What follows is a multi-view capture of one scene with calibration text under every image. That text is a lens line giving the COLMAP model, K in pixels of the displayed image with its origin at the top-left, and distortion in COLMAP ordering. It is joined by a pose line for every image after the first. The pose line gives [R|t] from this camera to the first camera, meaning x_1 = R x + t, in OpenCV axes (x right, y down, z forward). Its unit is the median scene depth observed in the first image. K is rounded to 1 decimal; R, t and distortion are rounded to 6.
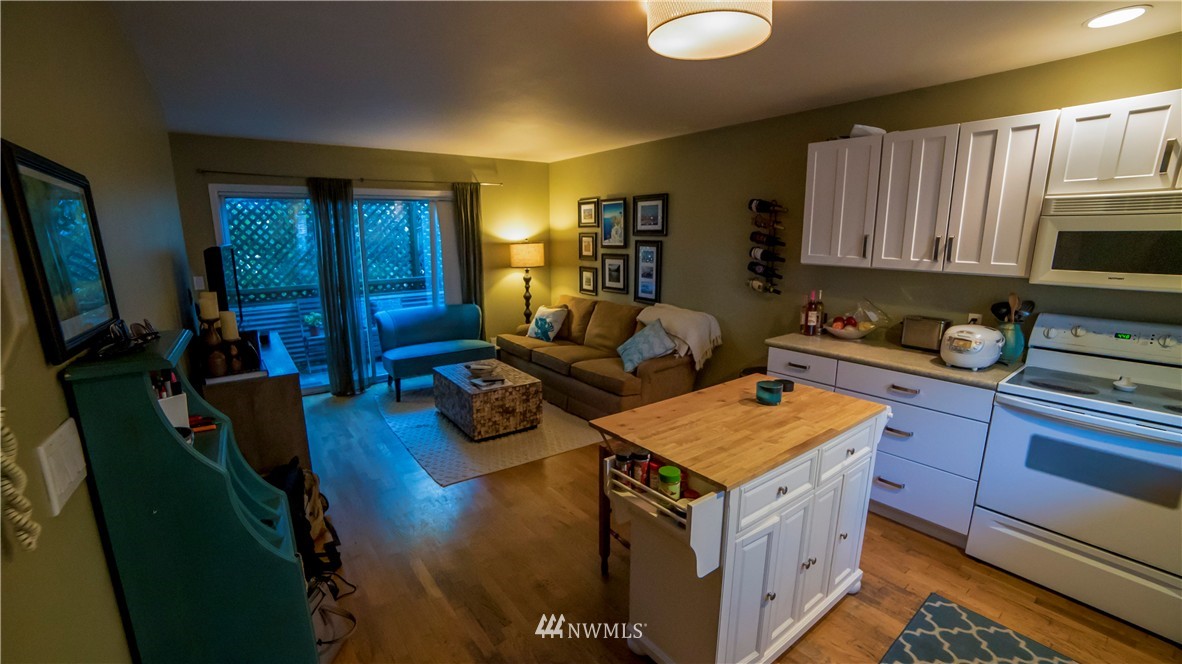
lens RADIAL K [[493.1, 0, 589.2], [0, 493.1, 339.1], [0, 0, 1]] dist [-0.094353, 0.032070]
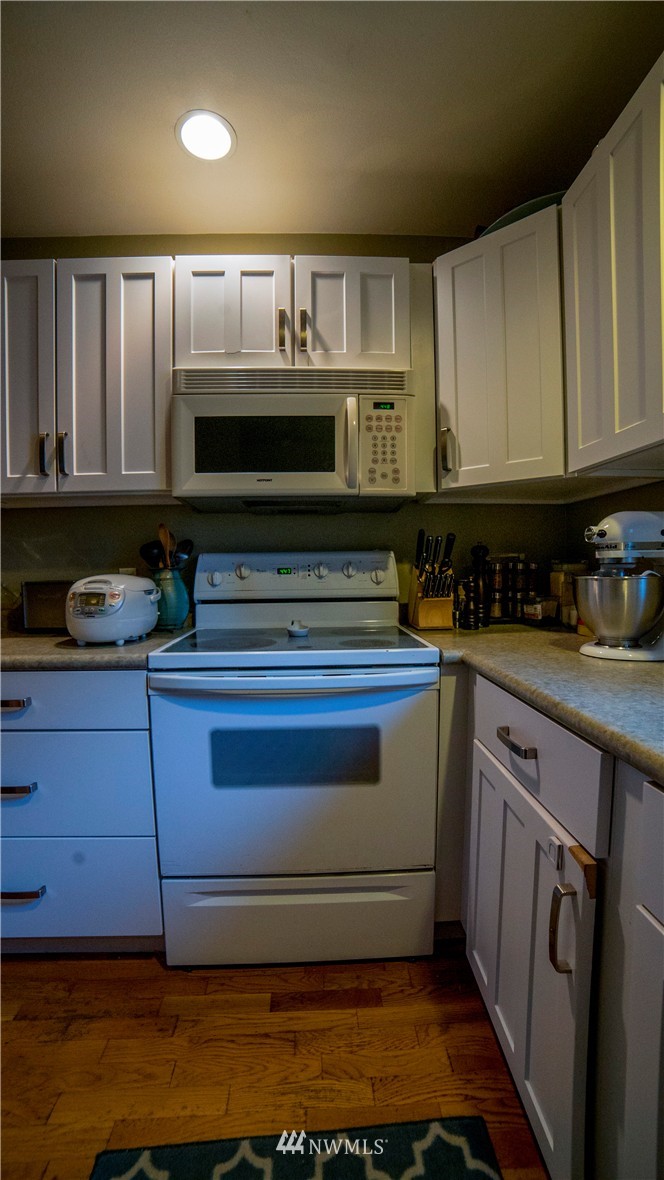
lens RADIAL K [[488.6, 0, 332.0], [0, 488.6, 590.0], [0, 0, 1]] dist [-0.082092, 0.000147]
pose [[0.561524, -0.049095, 0.826003, 0.492473], [0.183035, 0.980880, -0.066129, 0.090405], [-0.806963, 0.188320, 0.559773, 0.450768]]
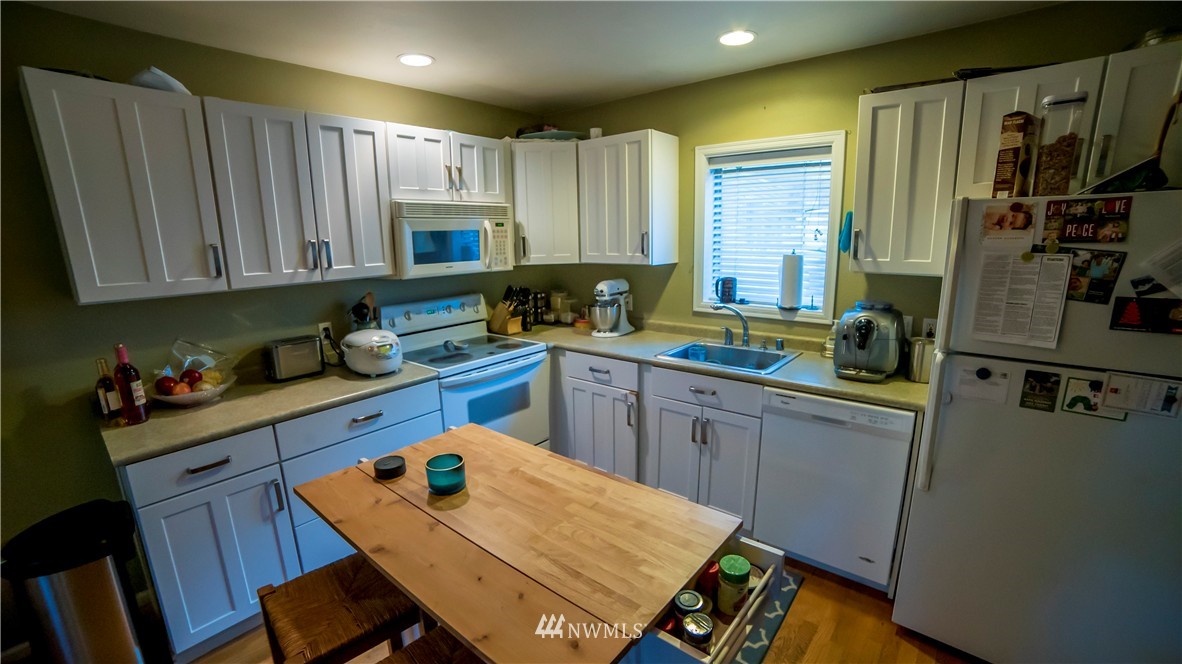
lens RADIAL K [[493.1, 0, 589.2], [0, 493.1, 339.1], [0, 0, 1]] dist [-0.094353, 0.032070]
pose [[-0.229590, -0.201151, 0.952275, -0.252952], [0.219652, 0.942460, 0.252035, -0.174006], [-0.948178, 0.267034, -0.172196, 0.791691]]
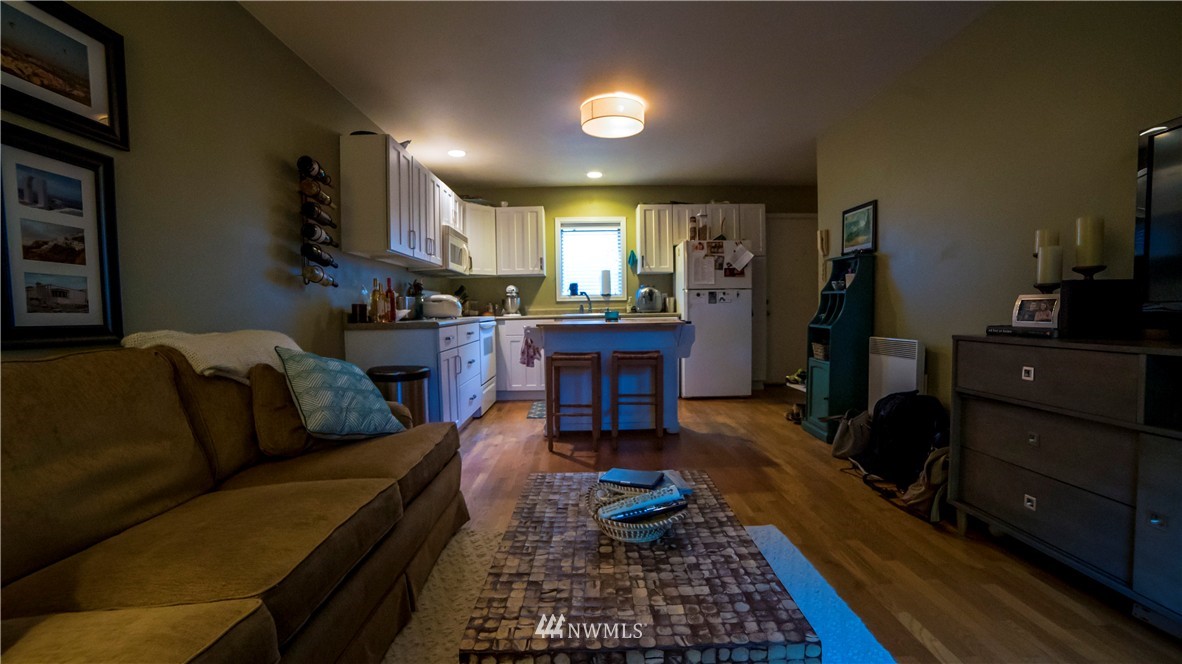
lens RADIAL K [[493.1, 0, 589.2], [0, 493.1, 339.1], [0, 0, 1]] dist [-0.094353, 0.032070]
pose [[-0.807136, -0.022121, 0.589951, -0.669437], [0.137091, 0.964959, 0.223742, -0.204421], [-0.574228, 0.261467, -0.775820, 2.211409]]
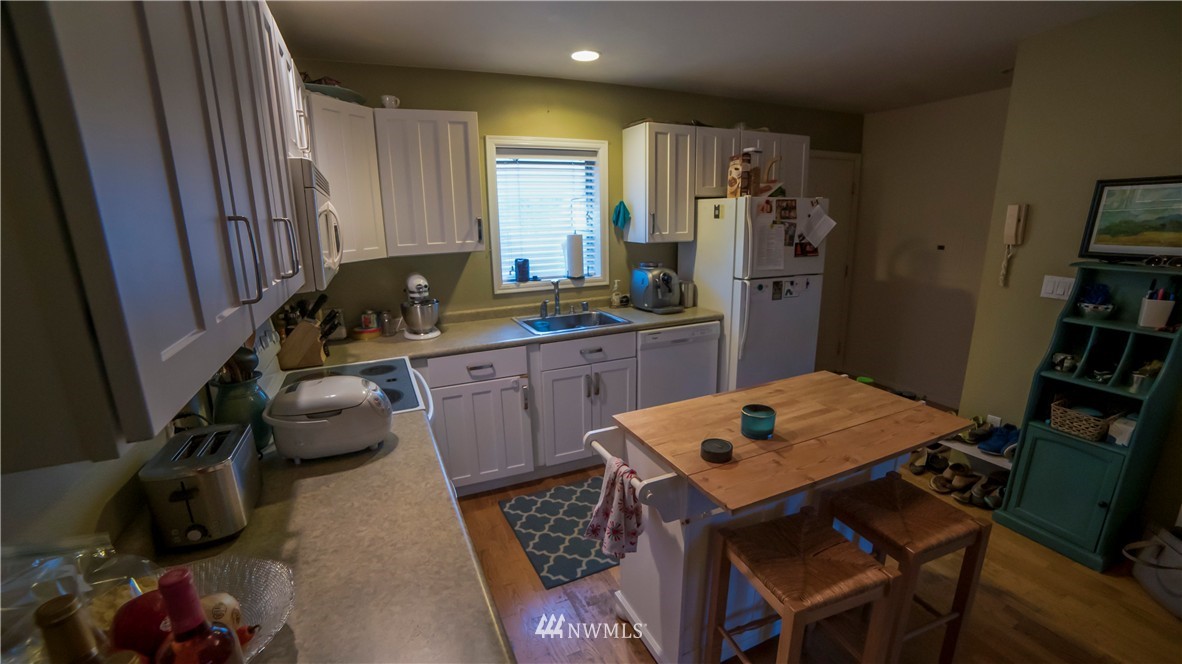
lens RADIAL K [[493.1, 0, 589.2], [0, 493.1, 339.1], [0, 0, 1]] dist [-0.094353, 0.032070]
pose [[-0.976113, -0.035168, 0.214399, 0.414911], [0.062749, 0.899126, 0.433168, -0.320566], [-0.208006, 0.436274, -0.875442, 1.498064]]
